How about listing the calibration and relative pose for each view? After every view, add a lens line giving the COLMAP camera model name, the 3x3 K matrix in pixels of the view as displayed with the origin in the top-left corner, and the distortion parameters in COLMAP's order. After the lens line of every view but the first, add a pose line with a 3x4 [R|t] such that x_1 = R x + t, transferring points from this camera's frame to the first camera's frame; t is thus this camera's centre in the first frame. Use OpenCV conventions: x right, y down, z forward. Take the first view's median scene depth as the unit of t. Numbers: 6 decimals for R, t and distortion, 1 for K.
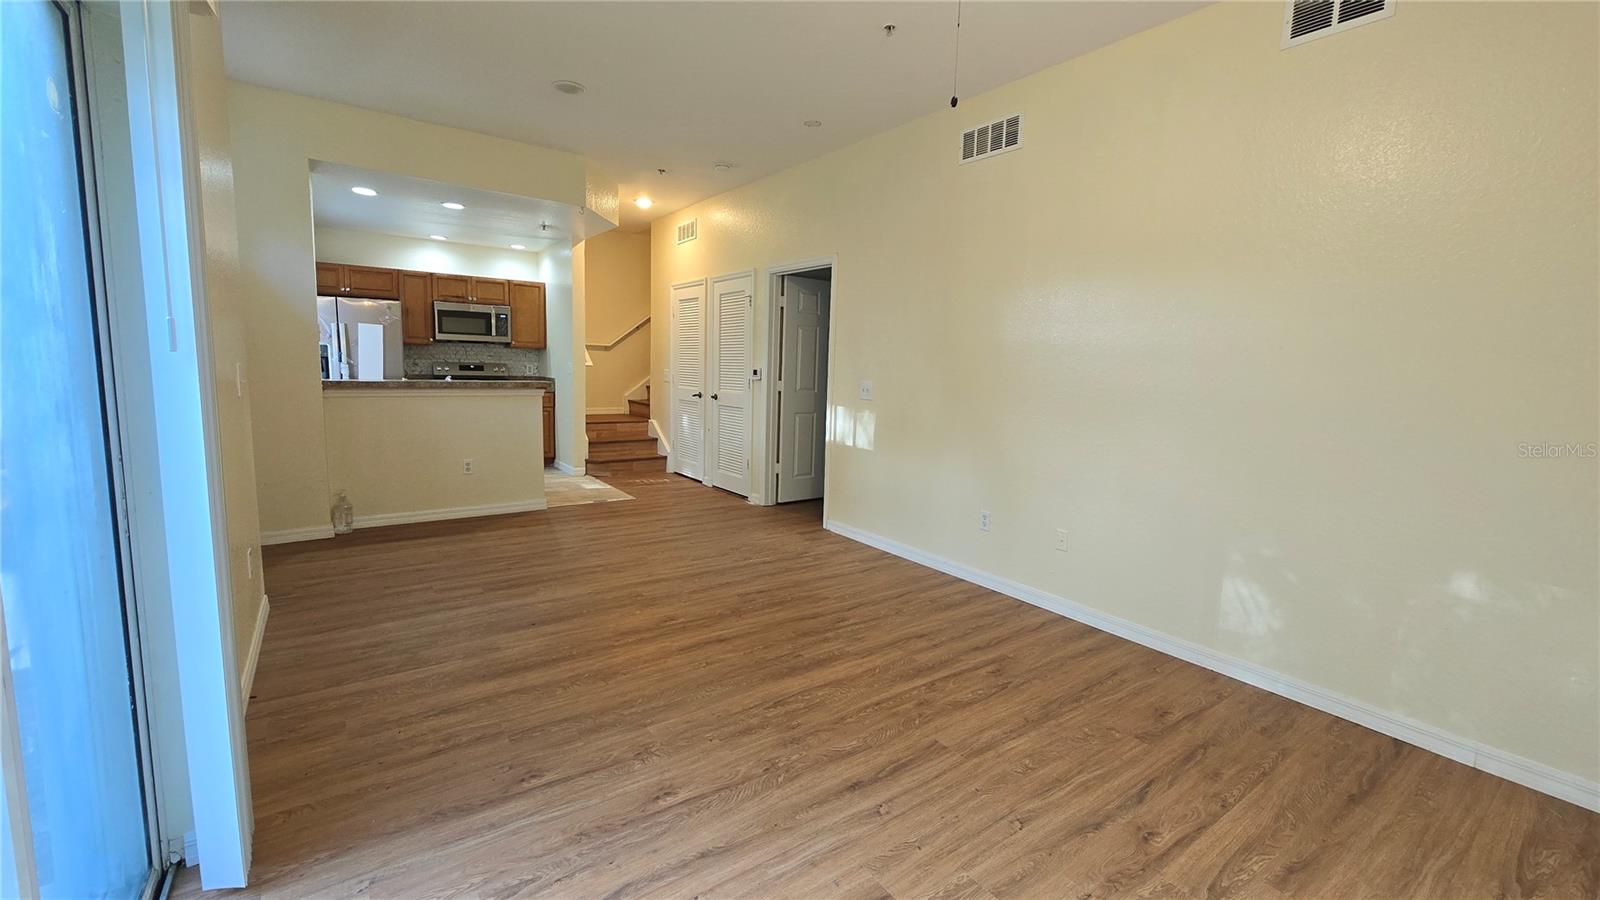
lens RADIAL K [[650.7, 0, 801.3], [0, 650.7, 444.6], [0, 0, 1]] dist [-0.002627, -0.000077]
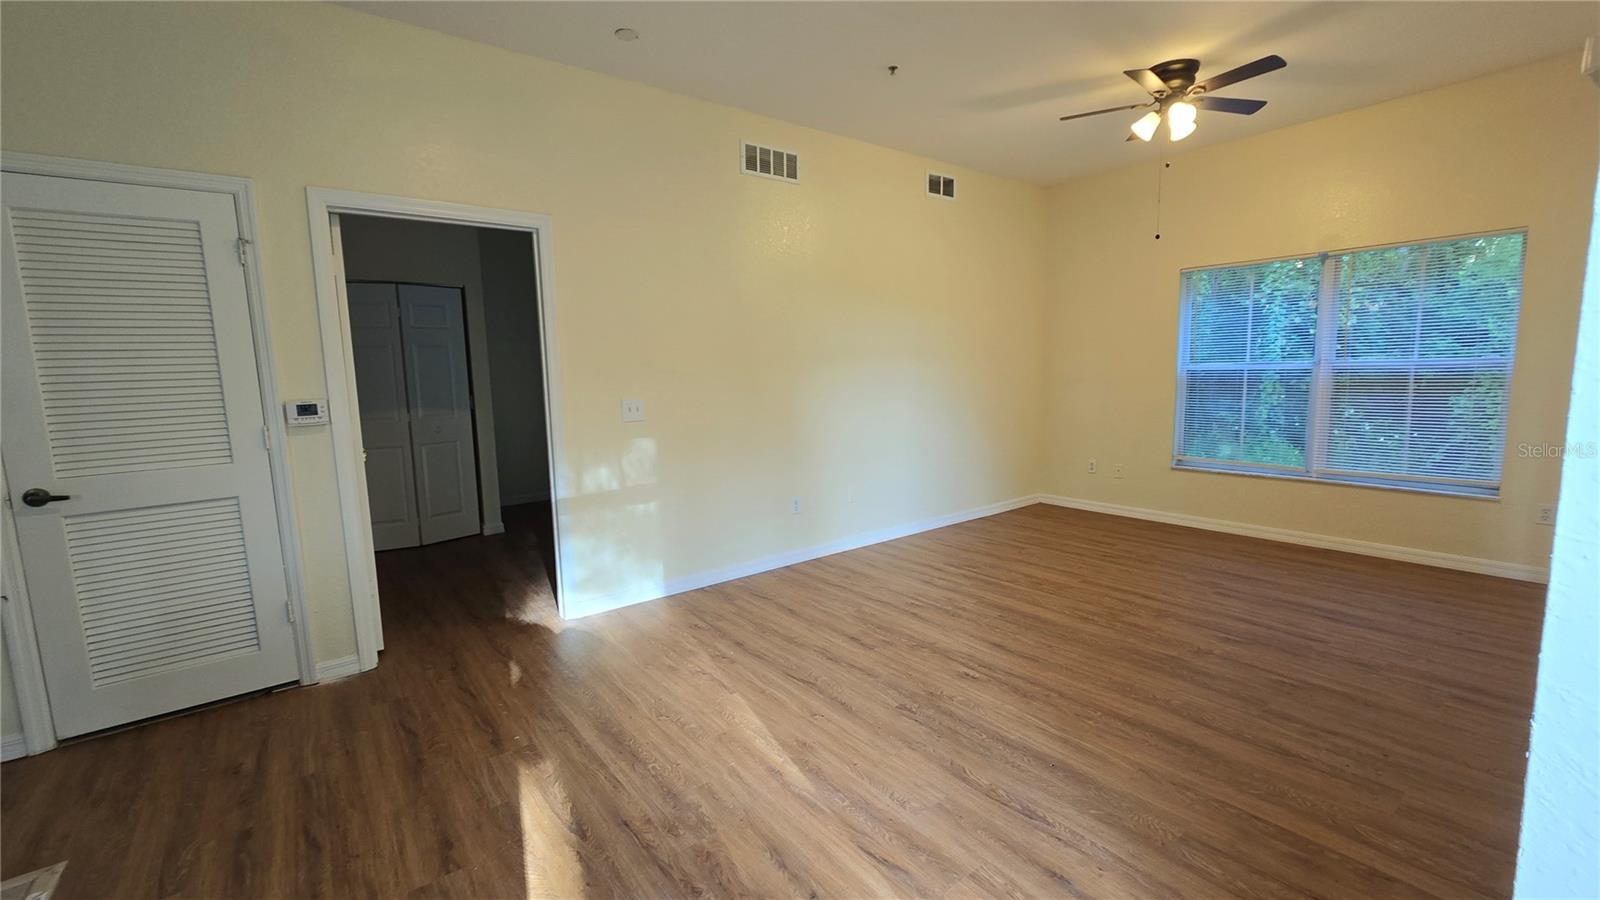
lens RADIAL K [[653.7, 0, 810.5], [0, 653.7, 447.7], [0, 0, 1]] dist [-0.003618, -0.000275]
pose [[-0.041440, -0.150546, 0.987734, -0.782279], [0.147452, 0.976837, 0.155071, -0.145871], [-0.988201, 0.152070, -0.018282, 0.925698]]
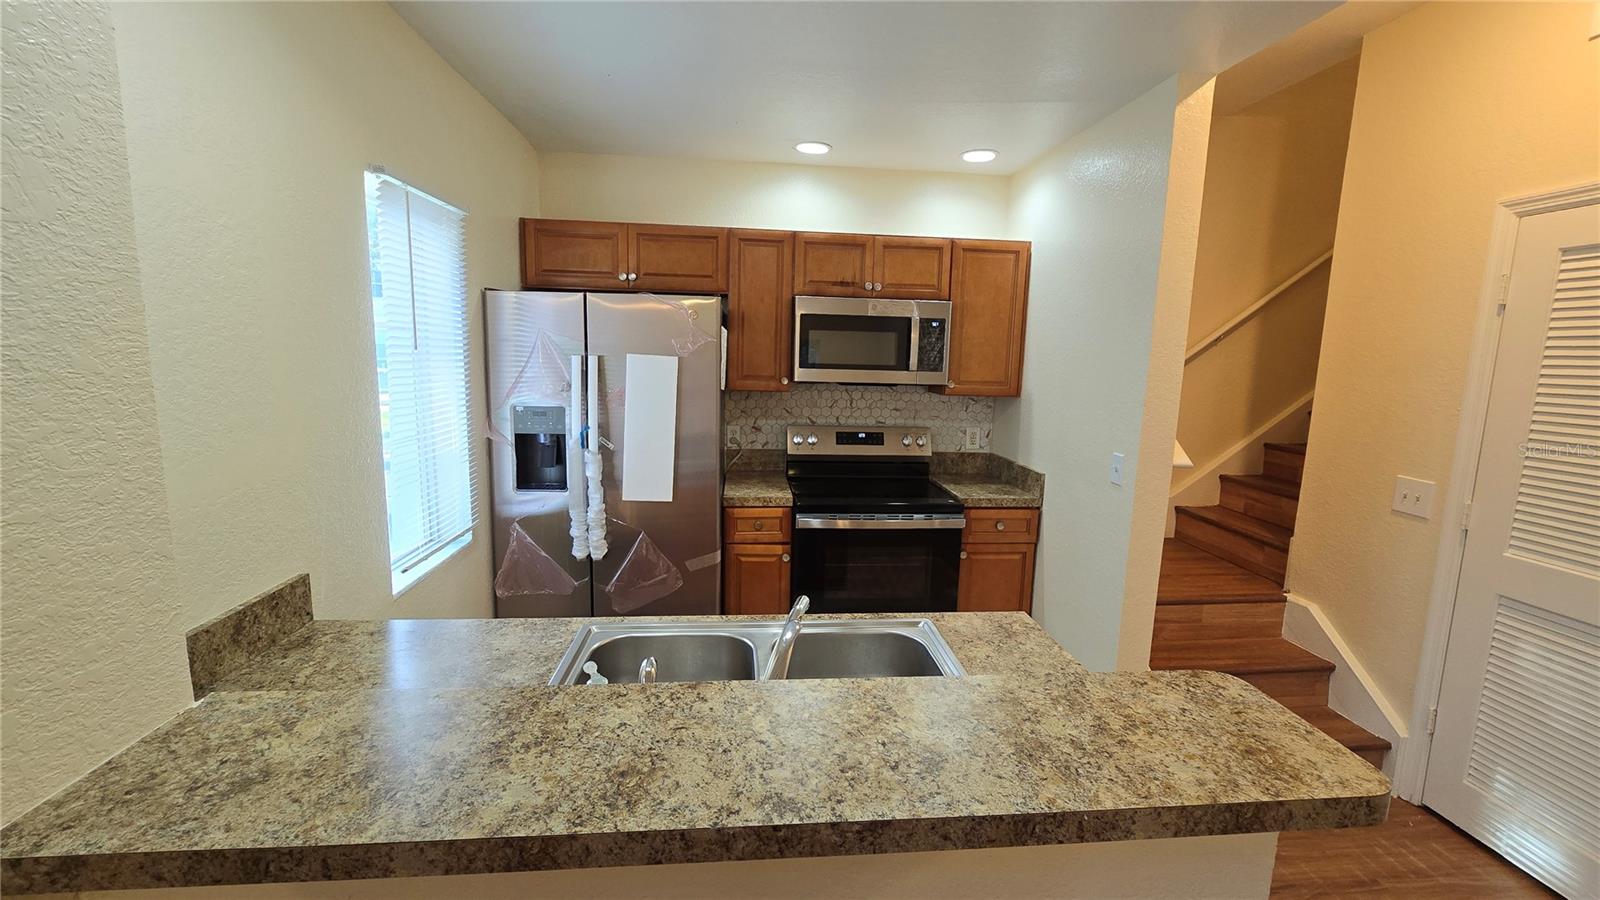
lens RADIAL K [[653.7, 0, 810.5], [0, 653.7, 447.7], [0, 0, 1]] dist [-0.003618, -0.000275]
pose [[0.867936, 0.065764, -0.492304, -0.554749], [-0.062196, 0.997784, 0.023634, -0.215476], [0.492767, 0.010107, 0.870102, 1.039941]]
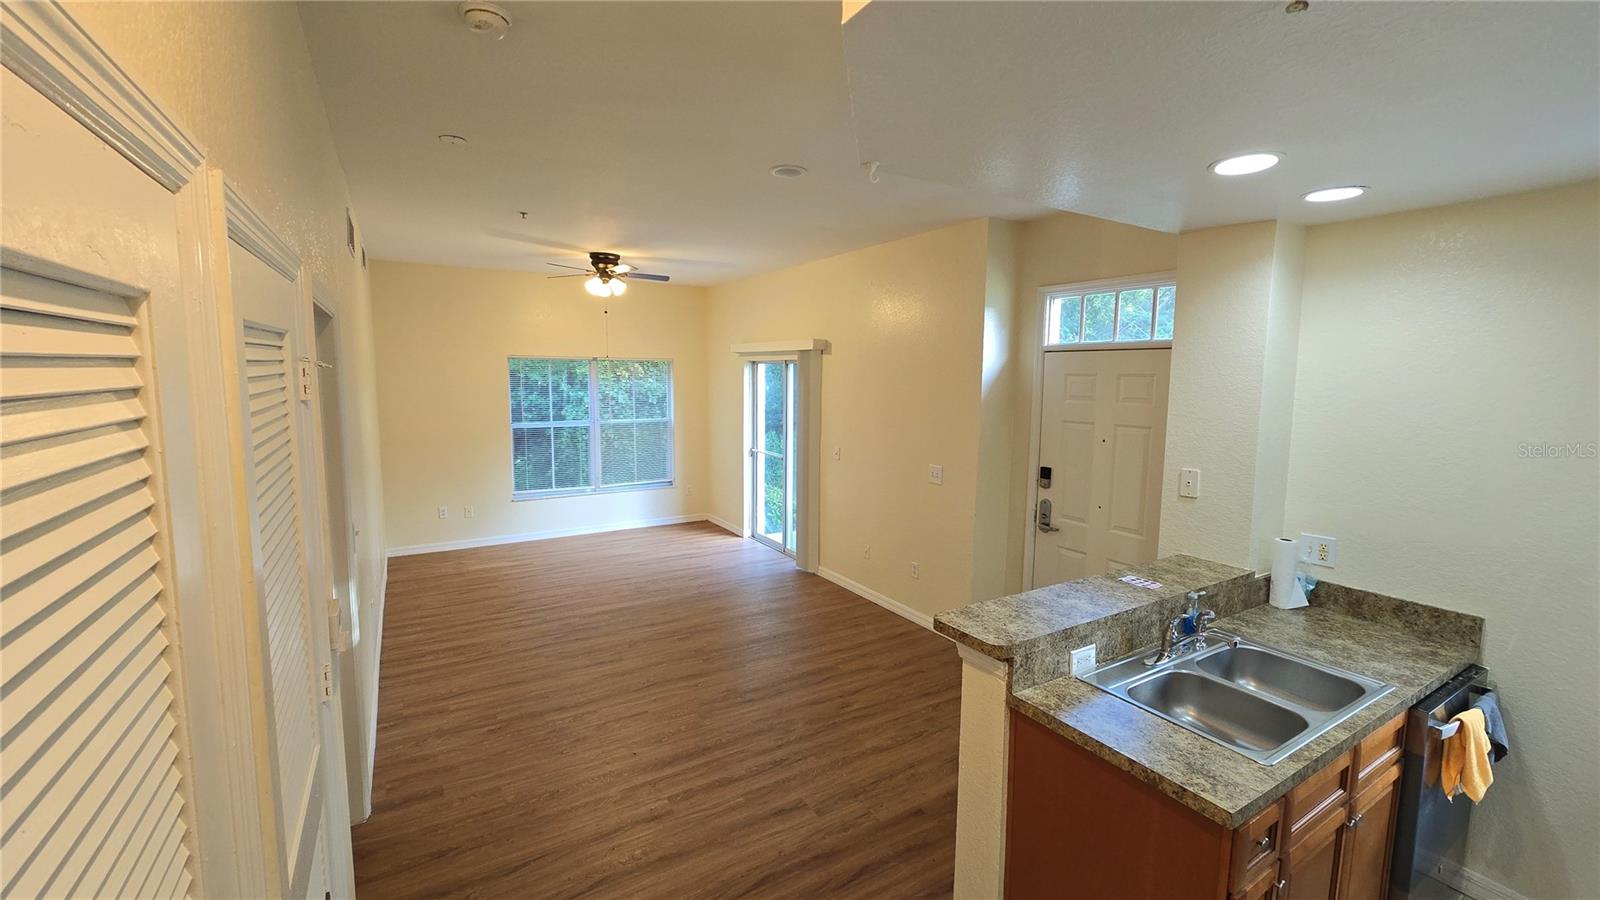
lens RADIAL K [[650.7, 0, 801.3], [0, 650.7, 444.6], [0, 0, 1]] dist [-0.002627, -0.000077]
pose [[-0.996503, -0.052372, 0.065110, -0.415842], [-0.035819, 0.971722, 0.233395, -0.374705], [-0.075492, 0.230246, -0.970200, 1.772657]]
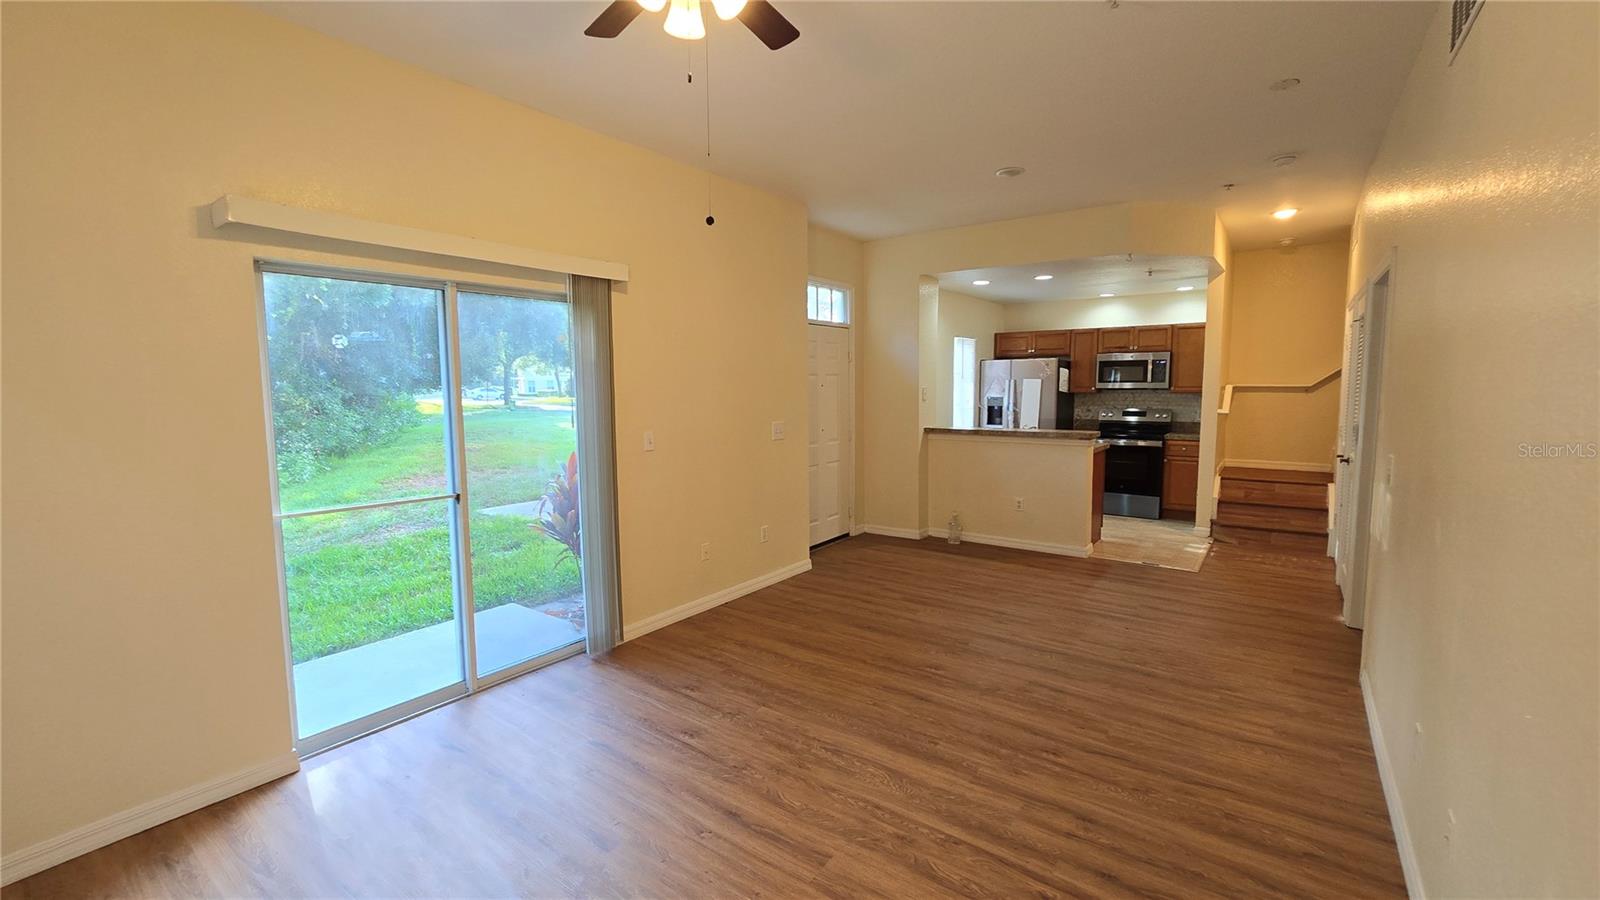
lens RADIAL K [[653.7, 0, 810.5], [0, 653.7, 447.7], [0, 0, 1]] dist [-0.003618, -0.000275]
pose [[0.311639, 0.058611, -0.948391, 0.569258], [-0.100872, 0.994496, 0.028314, -0.075946], [0.944831, 0.086842, 0.315836, 0.348881]]
